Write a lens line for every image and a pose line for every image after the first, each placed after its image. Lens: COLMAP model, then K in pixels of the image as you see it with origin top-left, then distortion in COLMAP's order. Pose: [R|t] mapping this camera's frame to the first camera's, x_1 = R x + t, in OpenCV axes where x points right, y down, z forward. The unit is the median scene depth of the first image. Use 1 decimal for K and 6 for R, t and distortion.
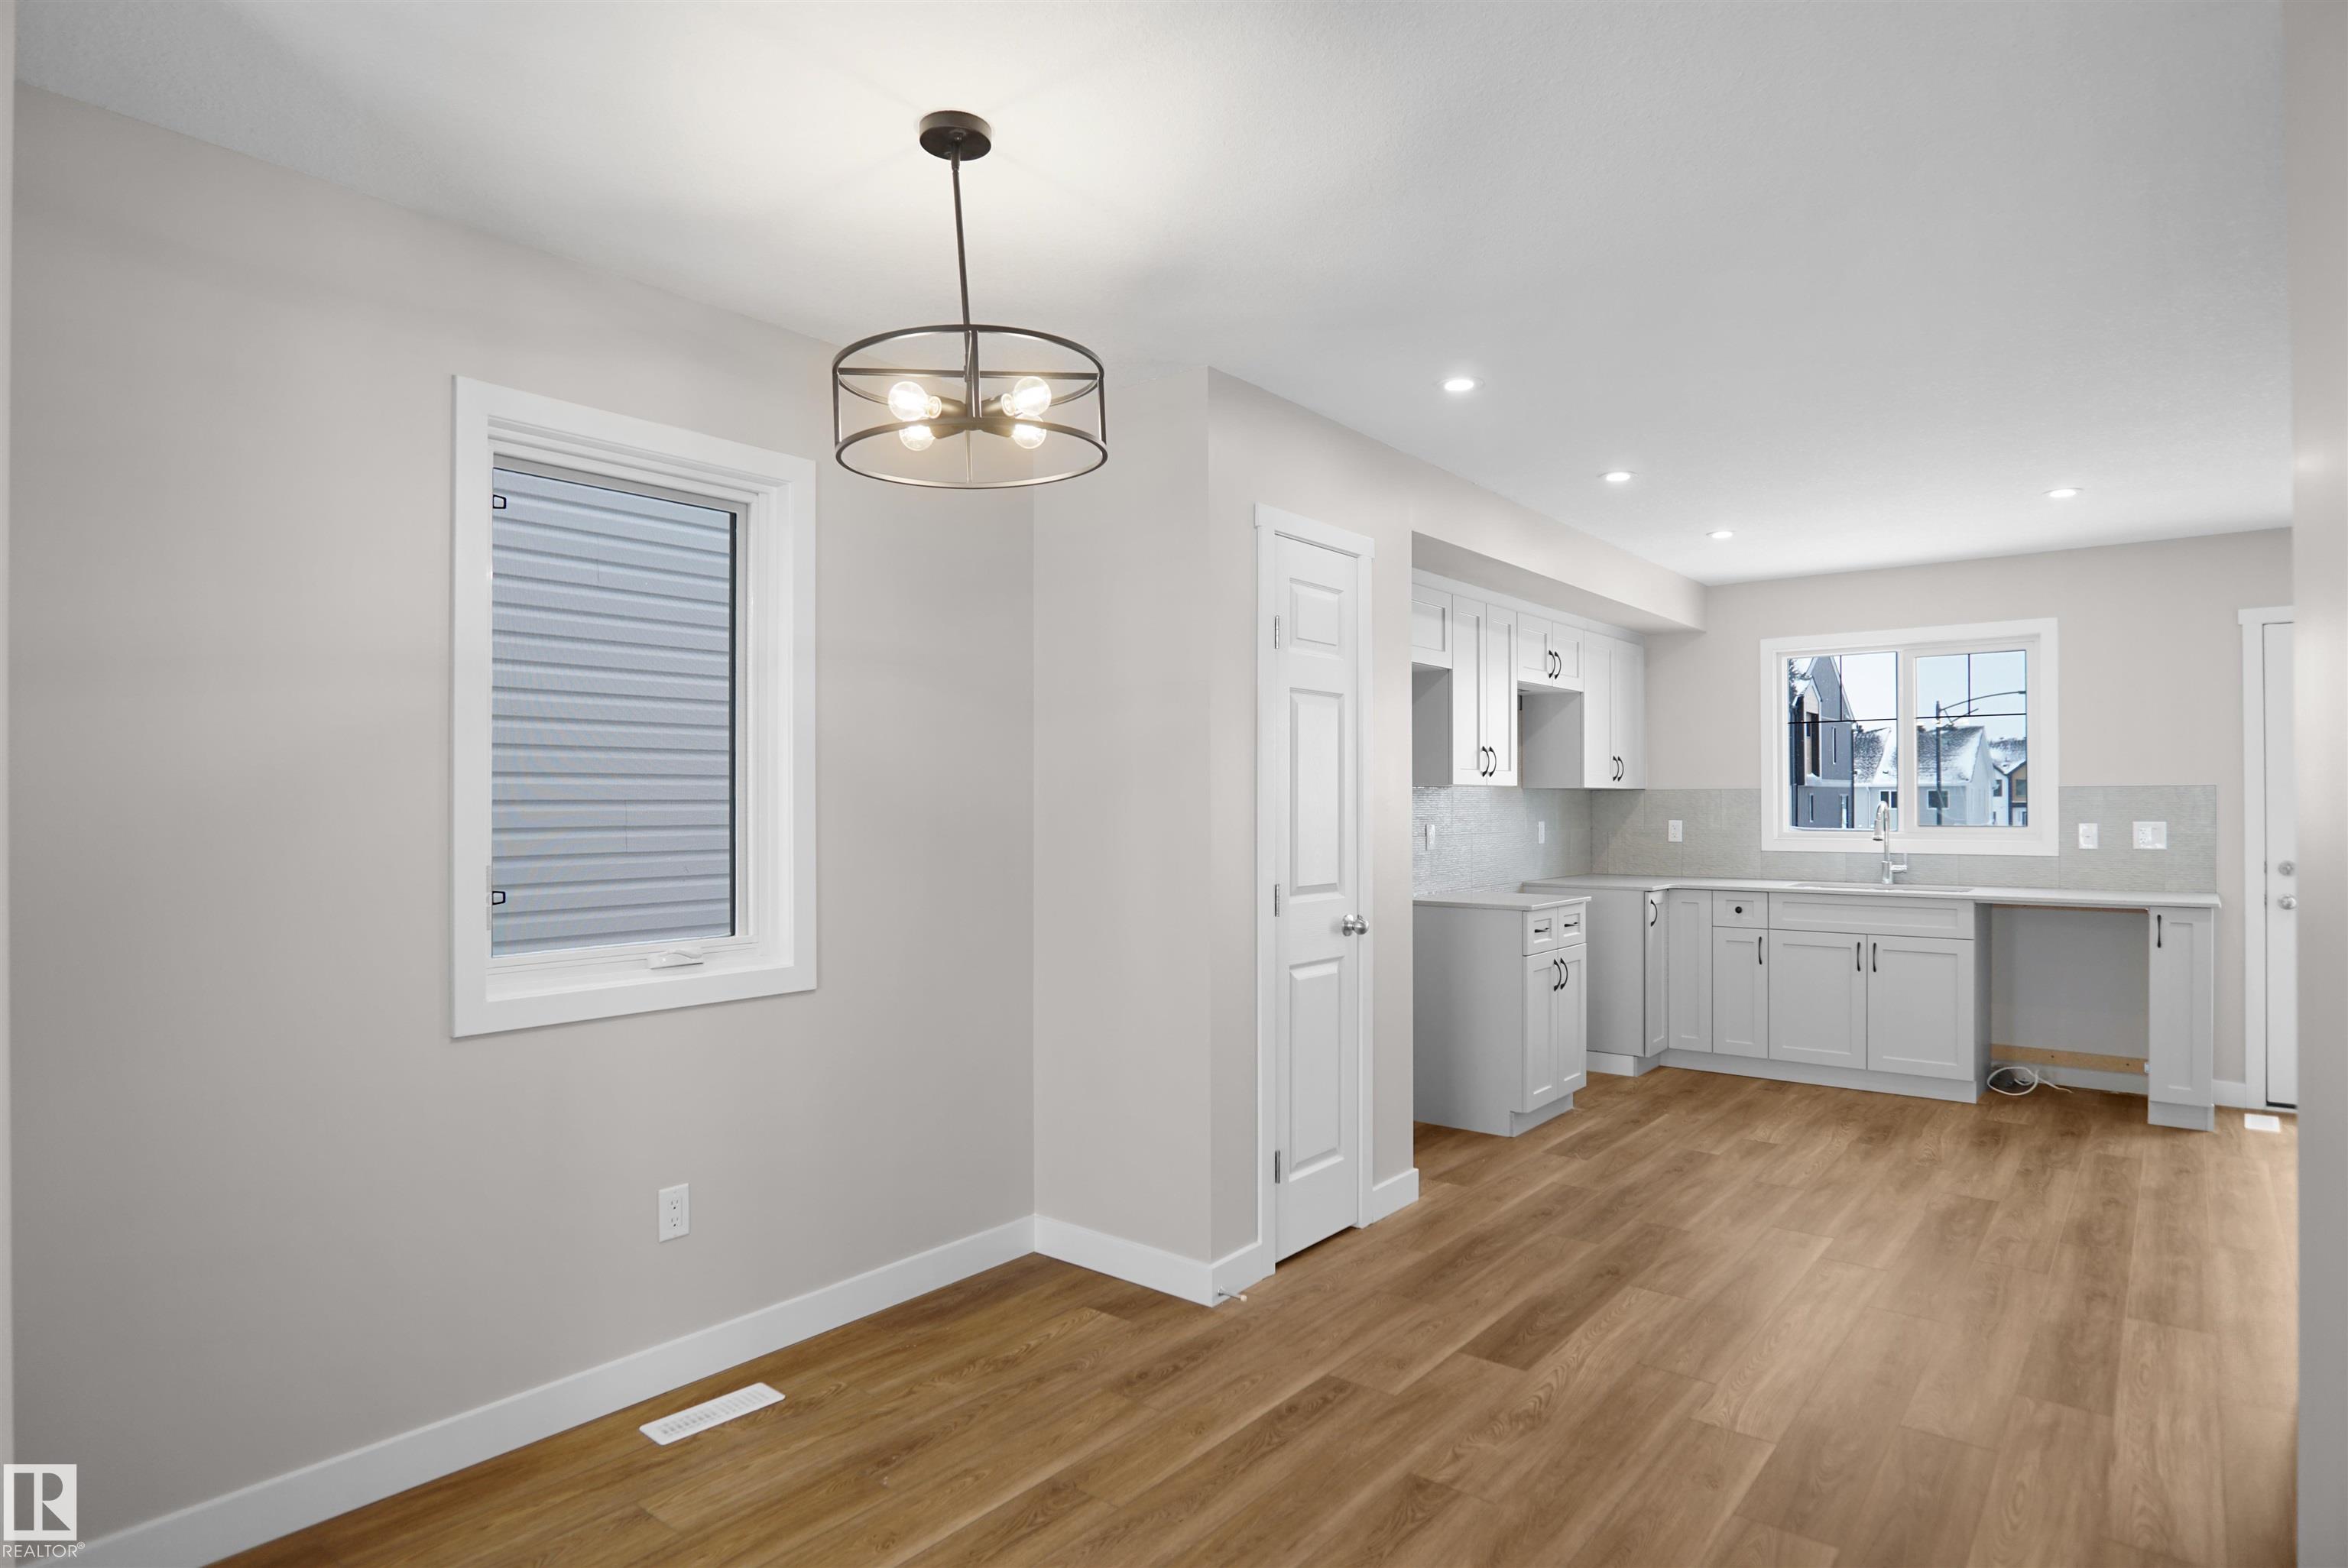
lens RADIAL K [[1263.3, 0, 1186.6], [0, 1263.3, 797.4], [0, 0, 1]] dist [-0.031711, 0.002347]
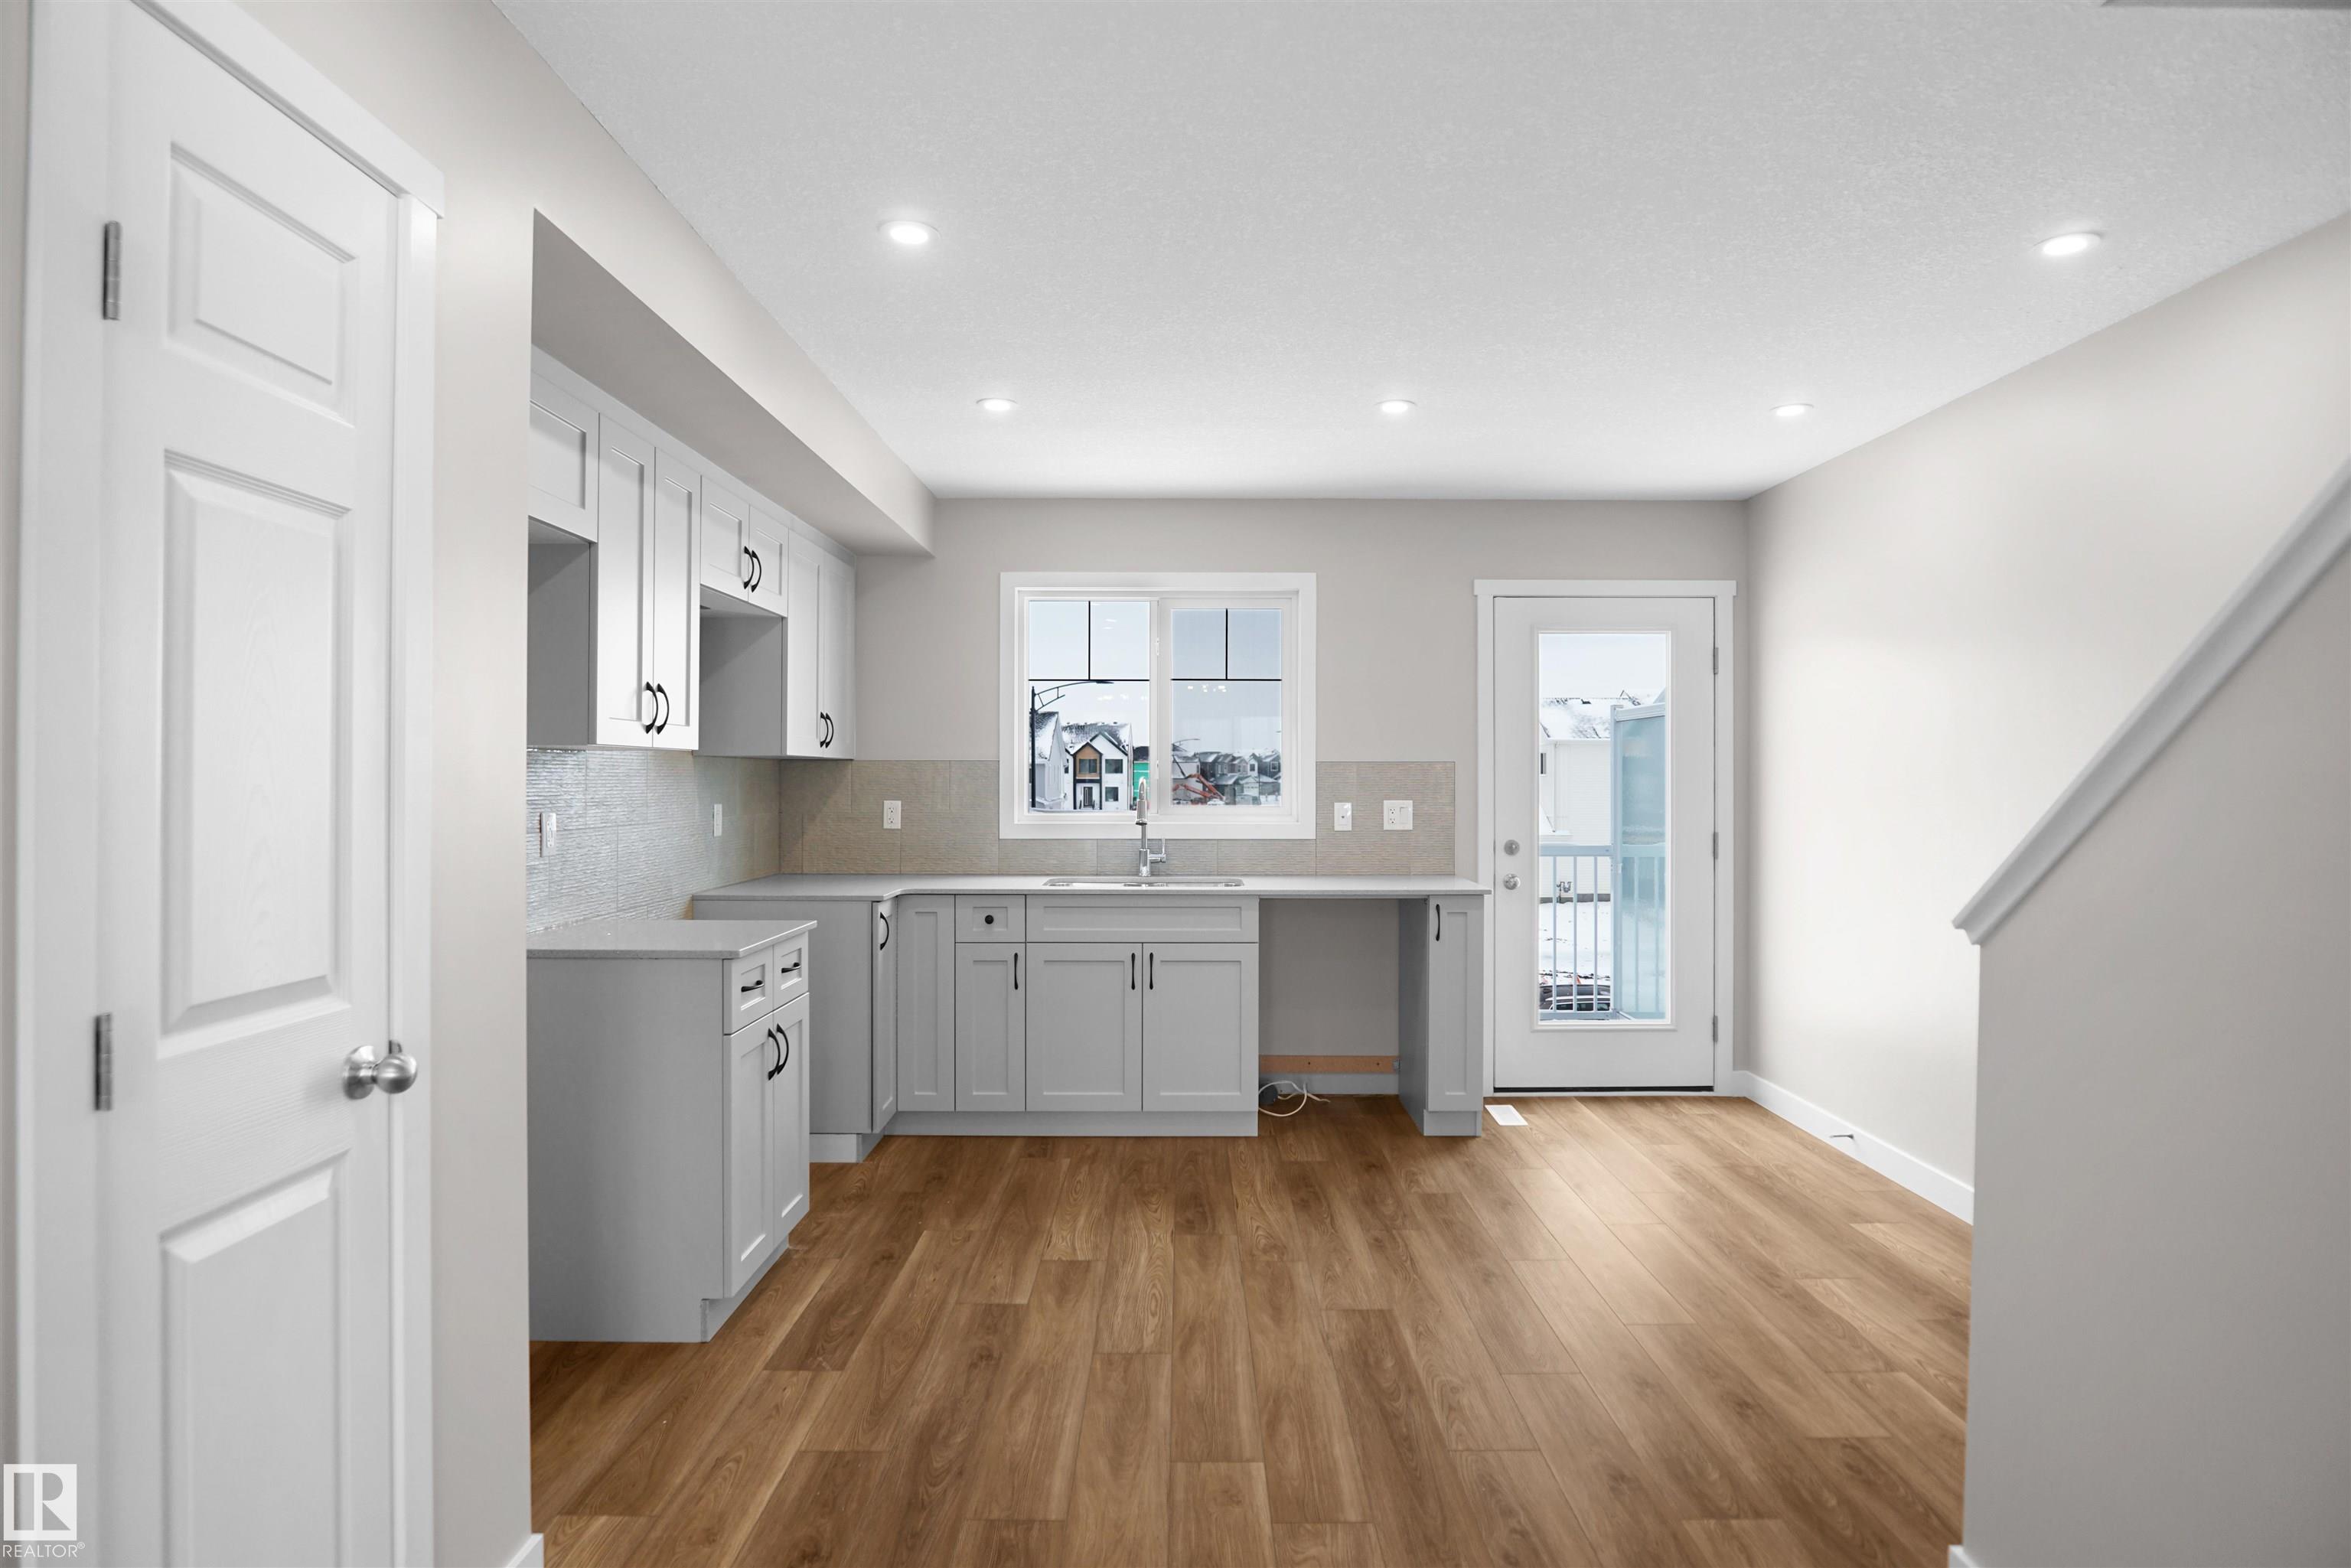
lens RADIAL K [[1273.5, 0, 1185.7], [0, 1273.5, 775.4], [0, 0, 1]] dist [-0.028481, 0.007190]
pose [[0.780677, 0.004981, 0.624915, 0.058612], [-0.006541, 0.999979, 0.000200, 0.001911], [-0.624901, -0.004243, 0.780693, 0.370114]]
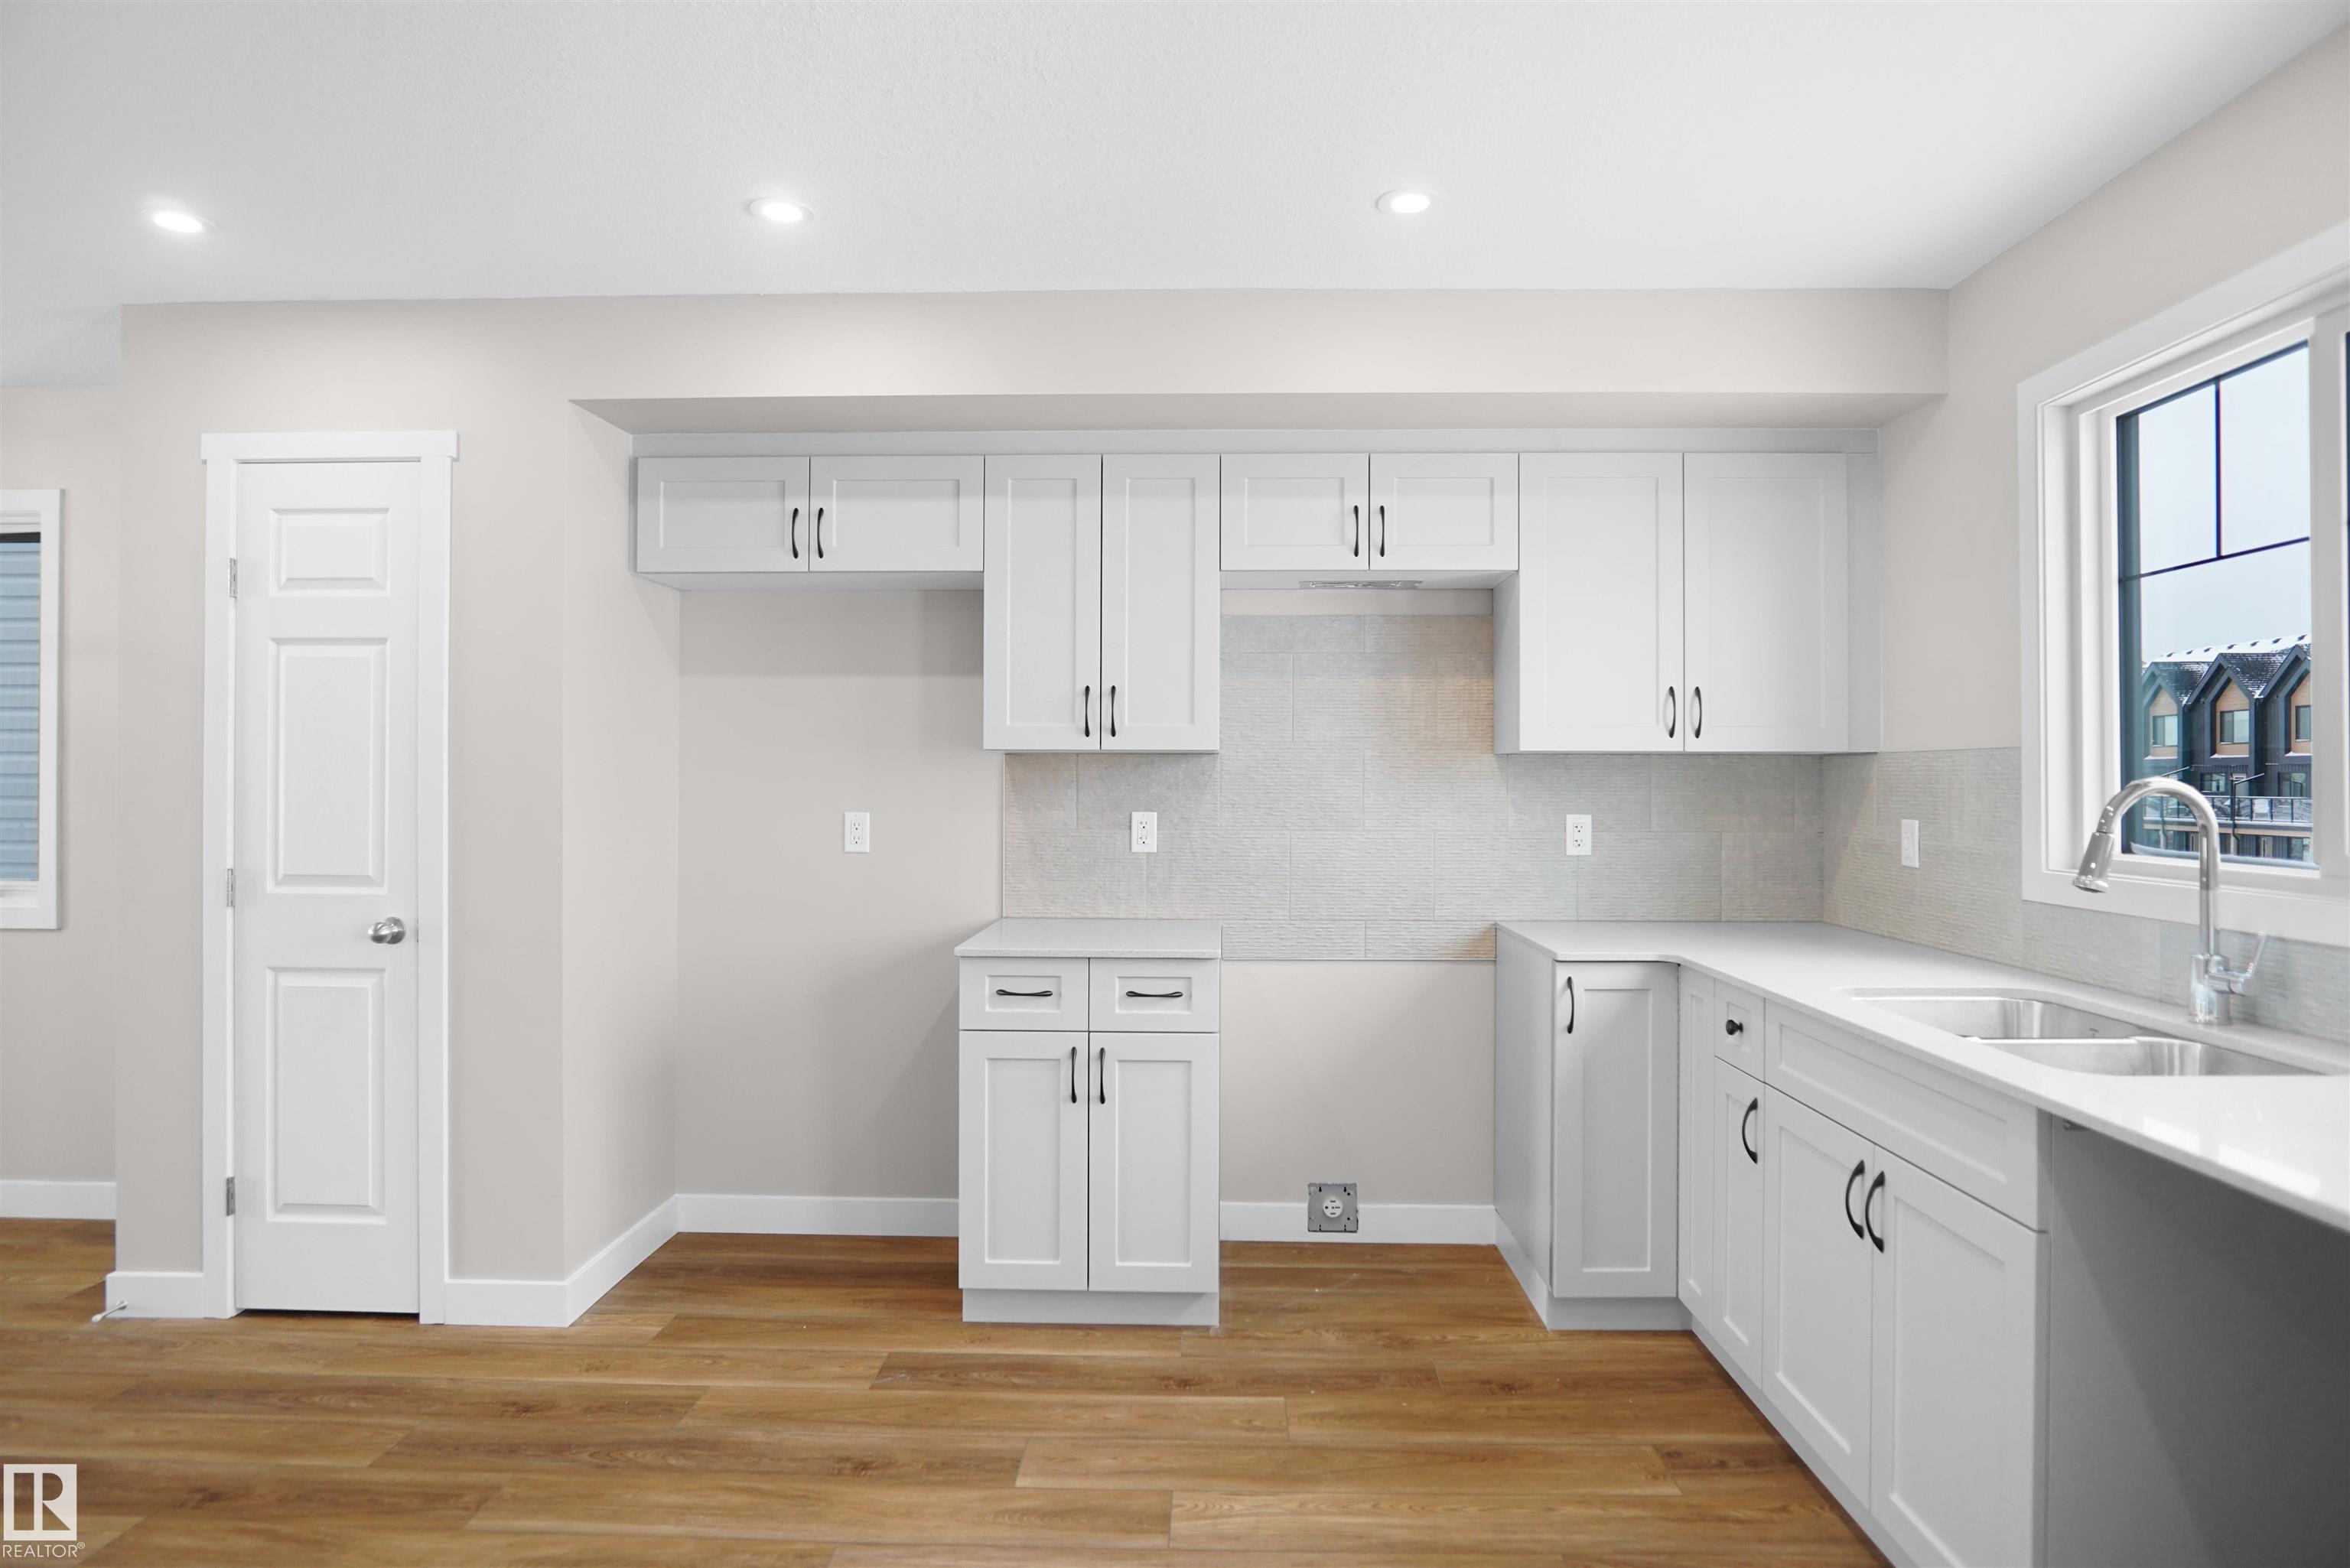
lens RADIAL K [[1272.9, 0, 1185.2], [0, 1272.9, 775.4], [0, 0, 1]] dist [-0.028481, 0.007190]
pose [[0.607410, -0.000113, -0.794389, 0.762399], [-0.000910, 0.999999, -0.000838, 0.003242], [0.794388, 0.001231, 0.607409, 0.661464]]
